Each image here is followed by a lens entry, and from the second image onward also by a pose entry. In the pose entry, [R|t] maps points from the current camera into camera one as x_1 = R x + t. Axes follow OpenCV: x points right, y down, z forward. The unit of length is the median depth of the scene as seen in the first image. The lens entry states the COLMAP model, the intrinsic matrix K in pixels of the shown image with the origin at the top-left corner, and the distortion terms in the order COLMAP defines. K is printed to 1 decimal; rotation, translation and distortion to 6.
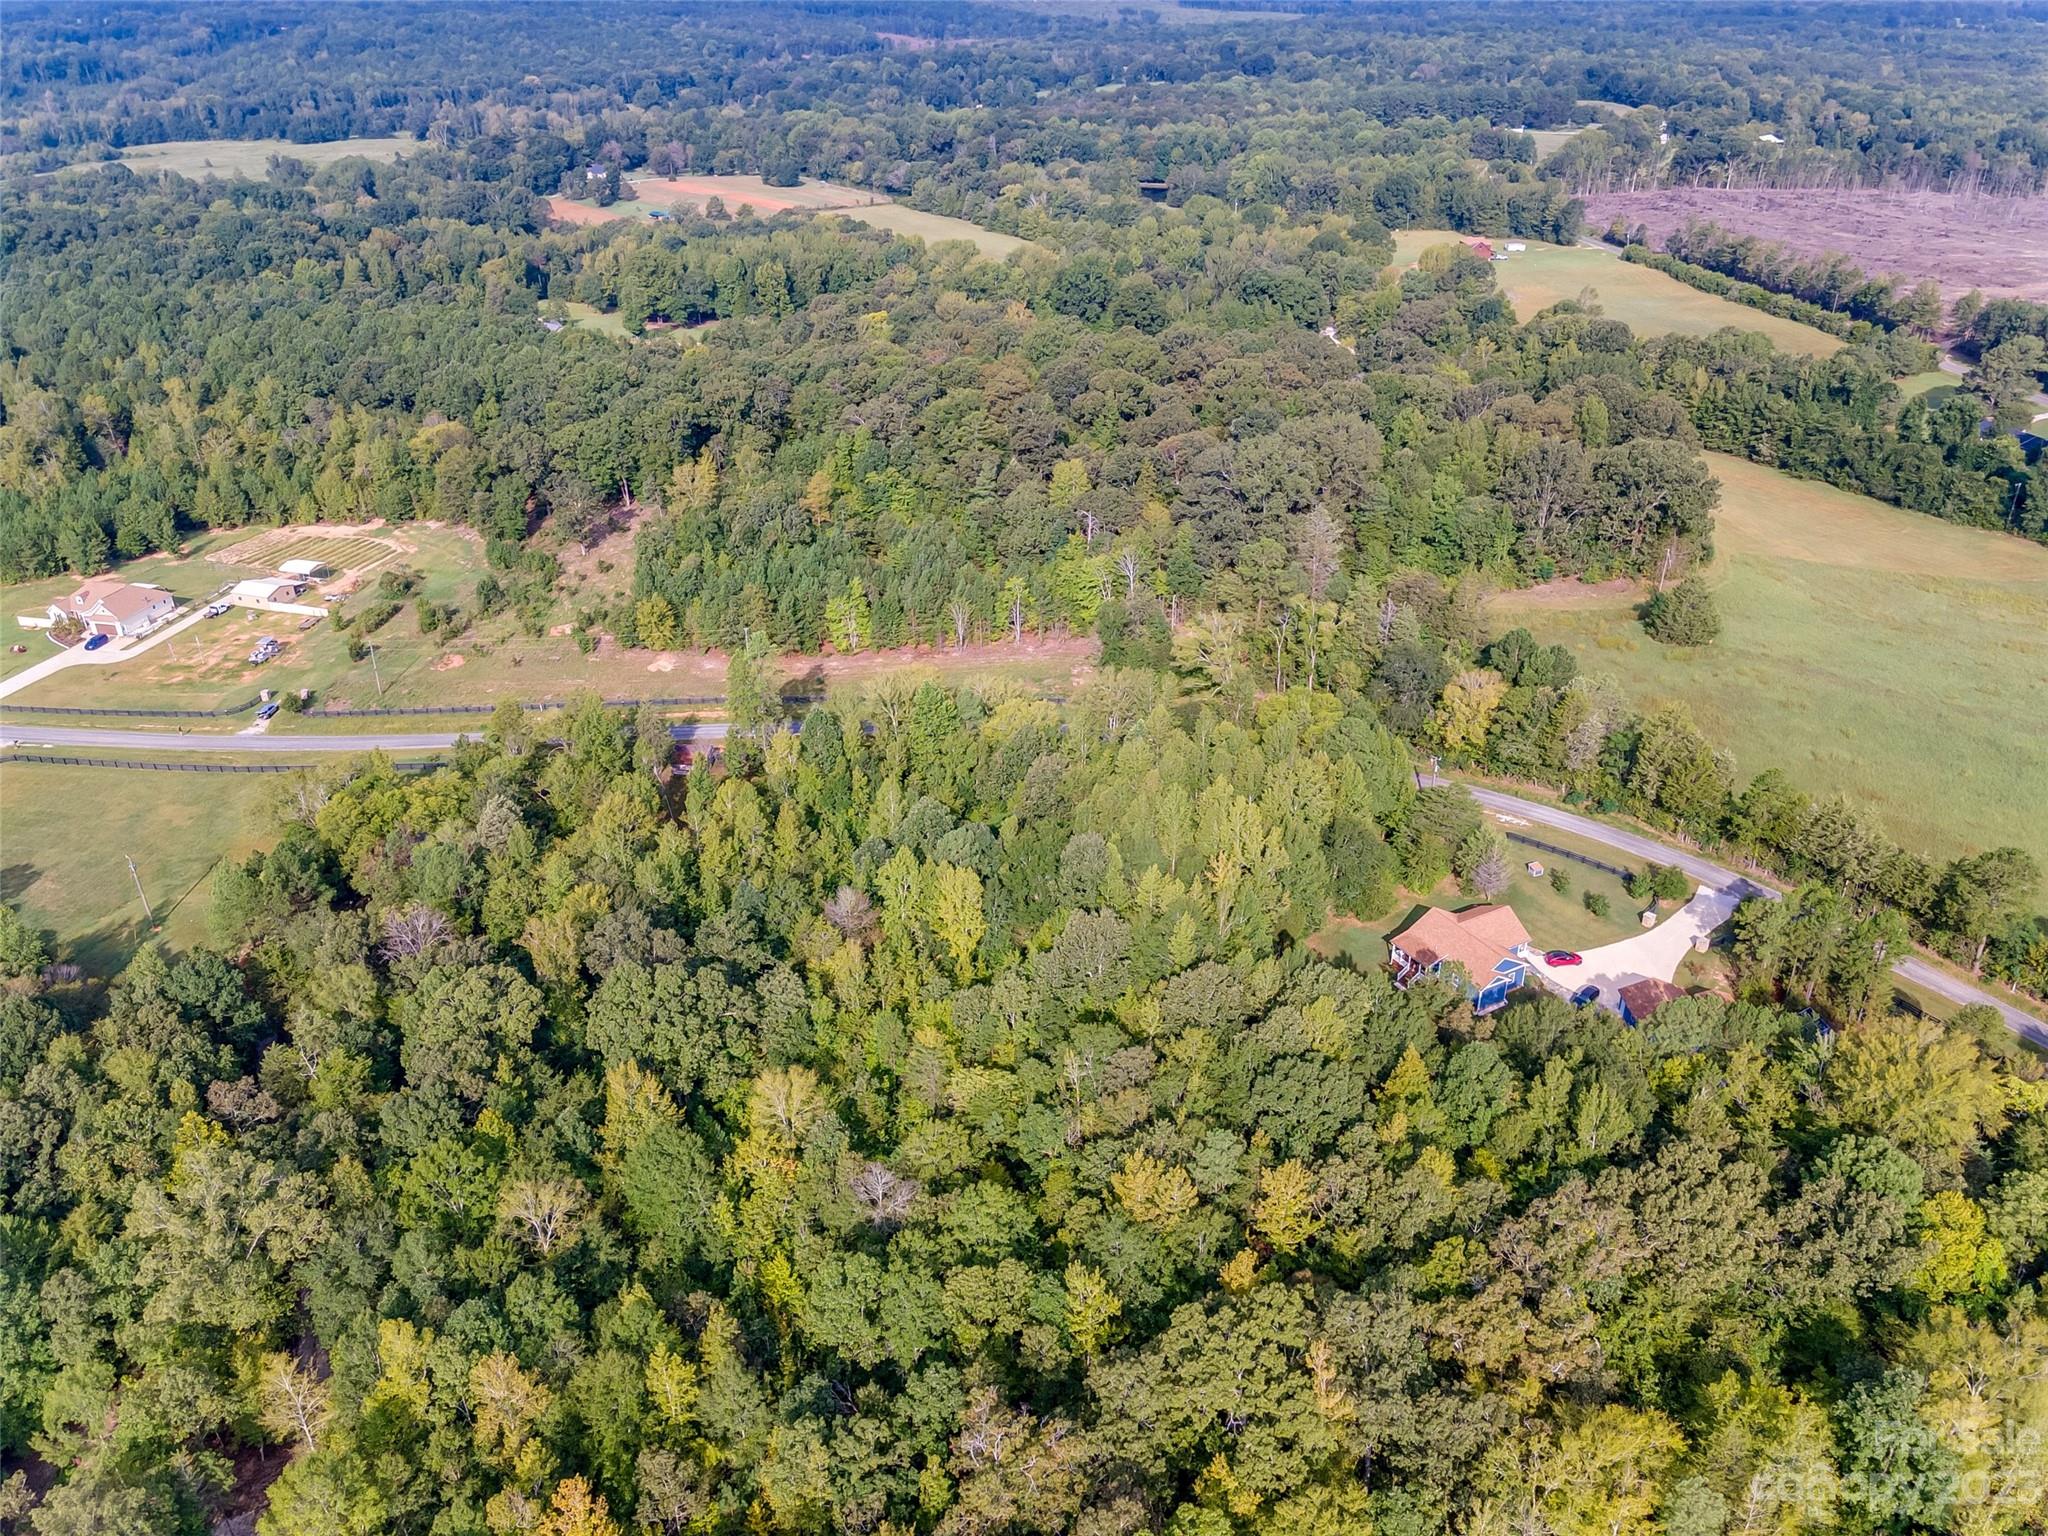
lens RADIAL K [[1515.1, 0, 1024.0], [0, 1515.1, 768.0], [0, 0, 1]] dist [-0.009699, 0.057144]
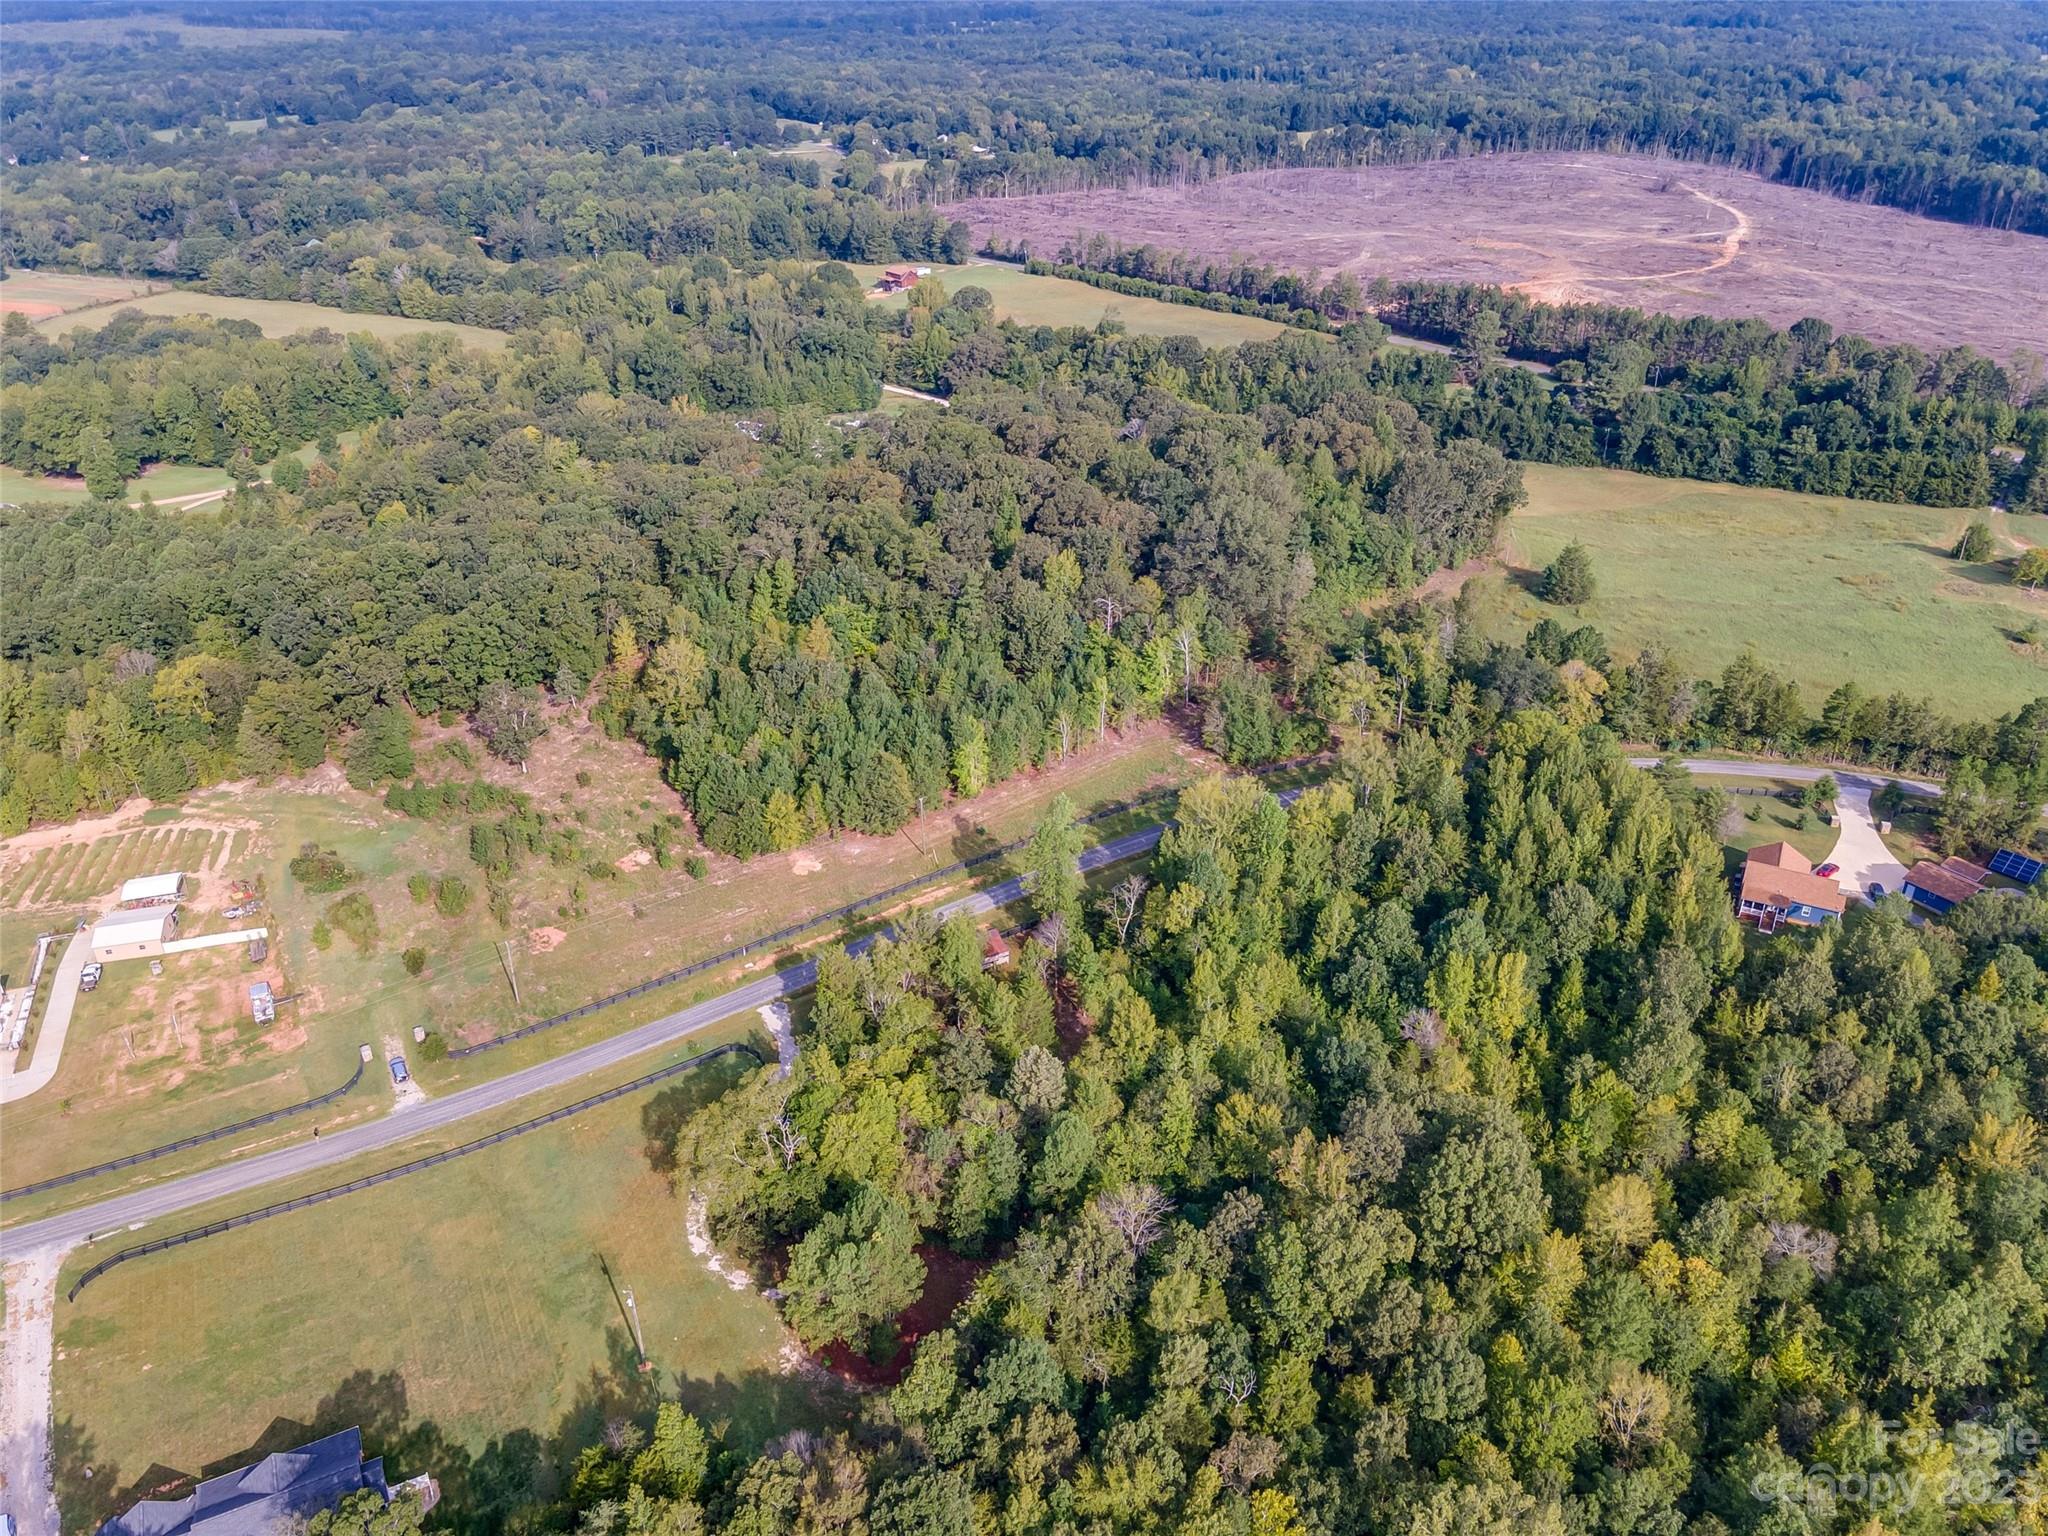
lens RADIAL K [[1515.1, 0, 1024.0], [0, 1515.1, 768.0], [0, 0, 1]] dist [-0.009699, 0.057144]
pose [[0.841404, -0.262004, 0.472645, -0.316580], [0.264099, 0.962413, 0.063348, -0.085889], [-0.471477, 0.071524, 0.878973, 0.087642]]
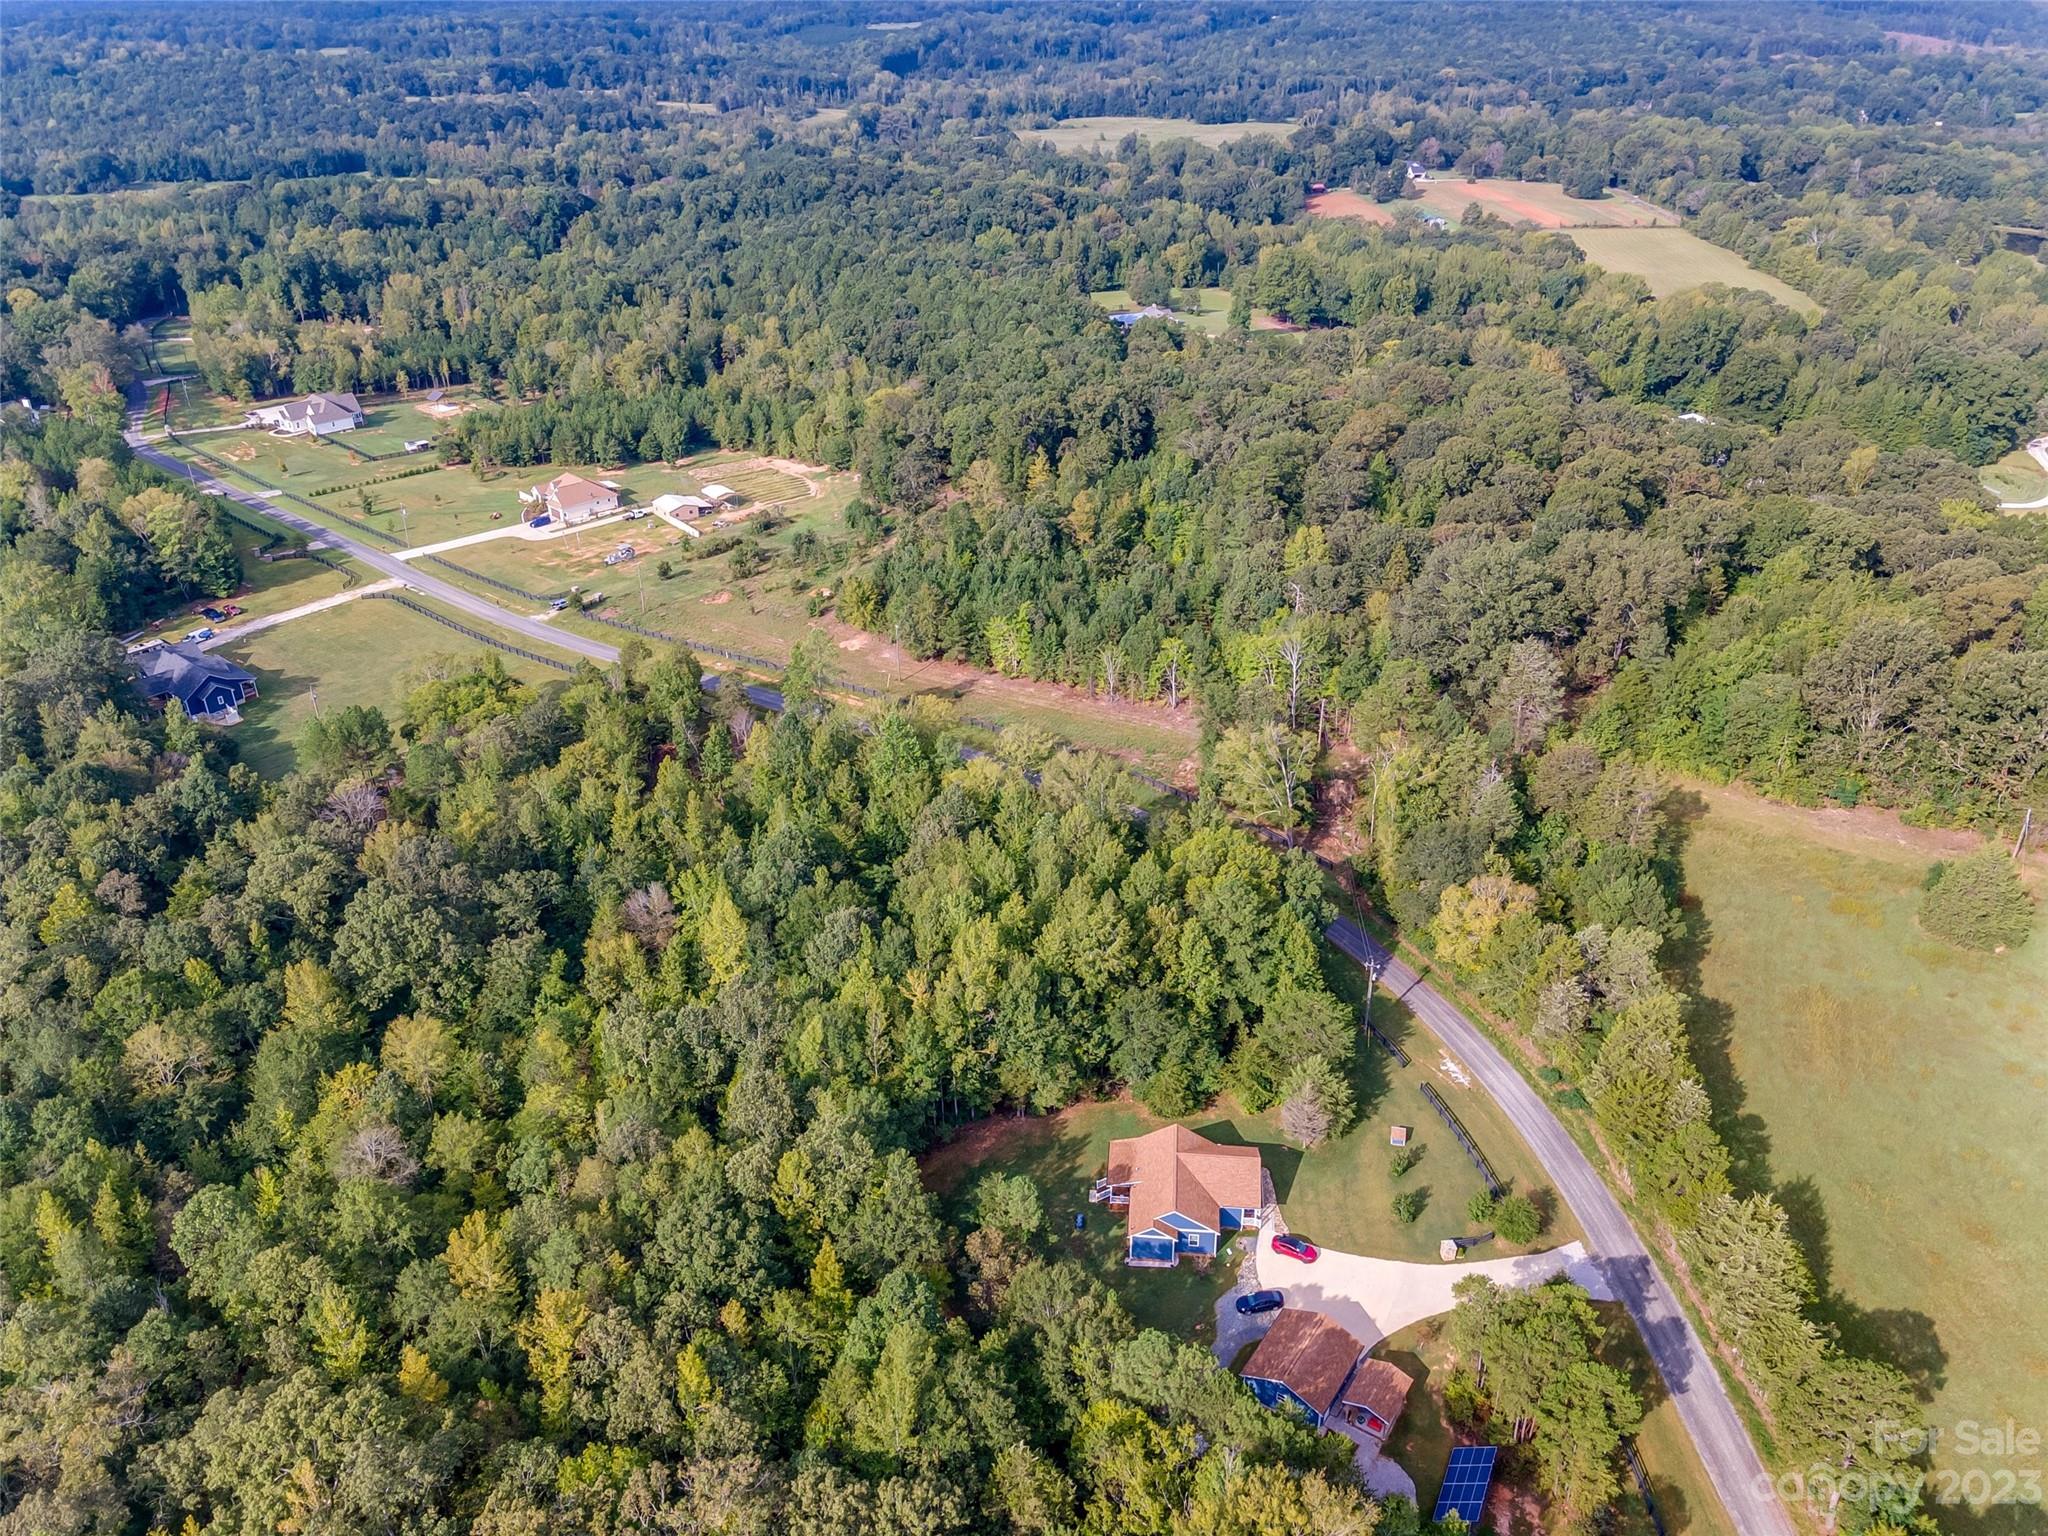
lens RADIAL K [[1550.7, 0, 1024.0], [0, 1550.7, 768.0], [0, 0, 1]] dist [-0.015206, 0.039401]
pose [[0.828189, 0.266044, -0.493279, 0.249957], [-0.267369, 0.961088, 0.069452, -0.057109], [0.492562, 0.074368, 0.867094, 0.096751]]
